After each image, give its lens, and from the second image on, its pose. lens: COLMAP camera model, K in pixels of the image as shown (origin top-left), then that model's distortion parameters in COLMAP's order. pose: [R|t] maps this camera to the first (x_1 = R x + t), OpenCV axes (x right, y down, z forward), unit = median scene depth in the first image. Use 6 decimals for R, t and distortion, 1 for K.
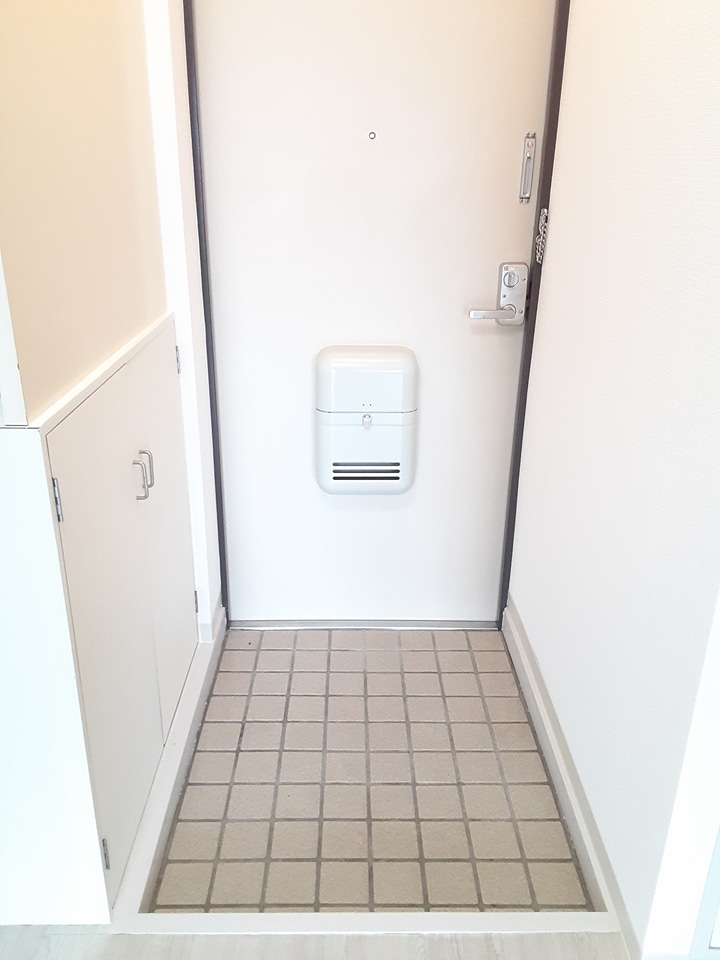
lens RADIAL K [[782.1, 0, 352.5], [0, 782.1, 476.5], [0, 0, 1]] dist [0.078986, -0.084192]
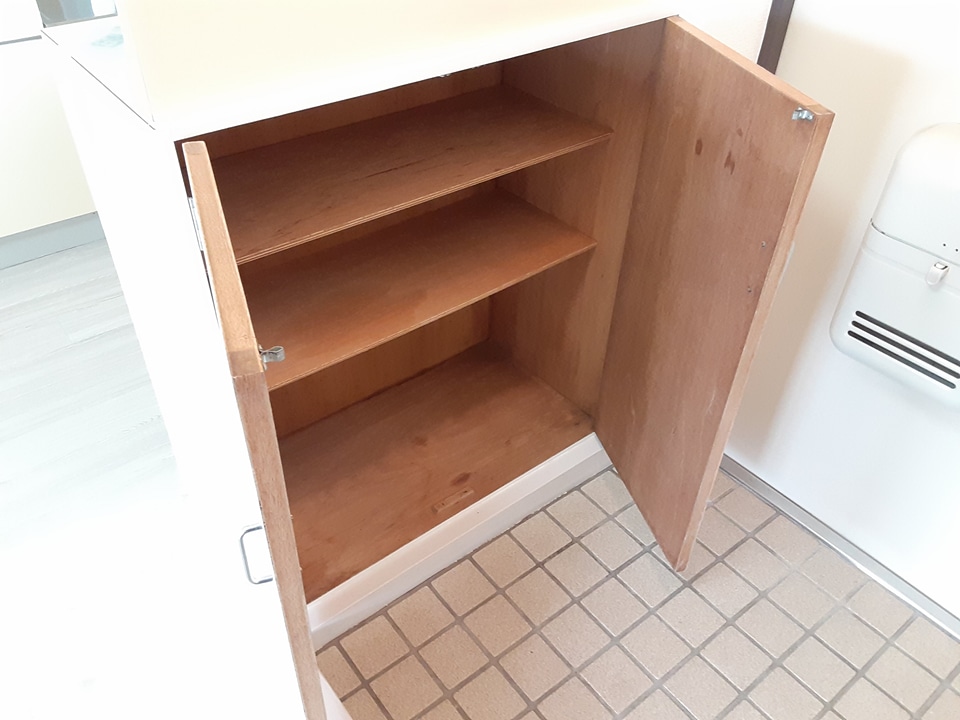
lens RADIAL K [[782.1, 0, 477.7], [0, 782.1, 357.8], [0, 0, 1]] dist [0.078986, -0.084192]
pose [[0.611653, 0.504052, -0.609764, 0.195054], [-0.319023, 0.862458, 0.392926, -0.137325], [0.723951, -0.045806, 0.688329, 0.351686]]
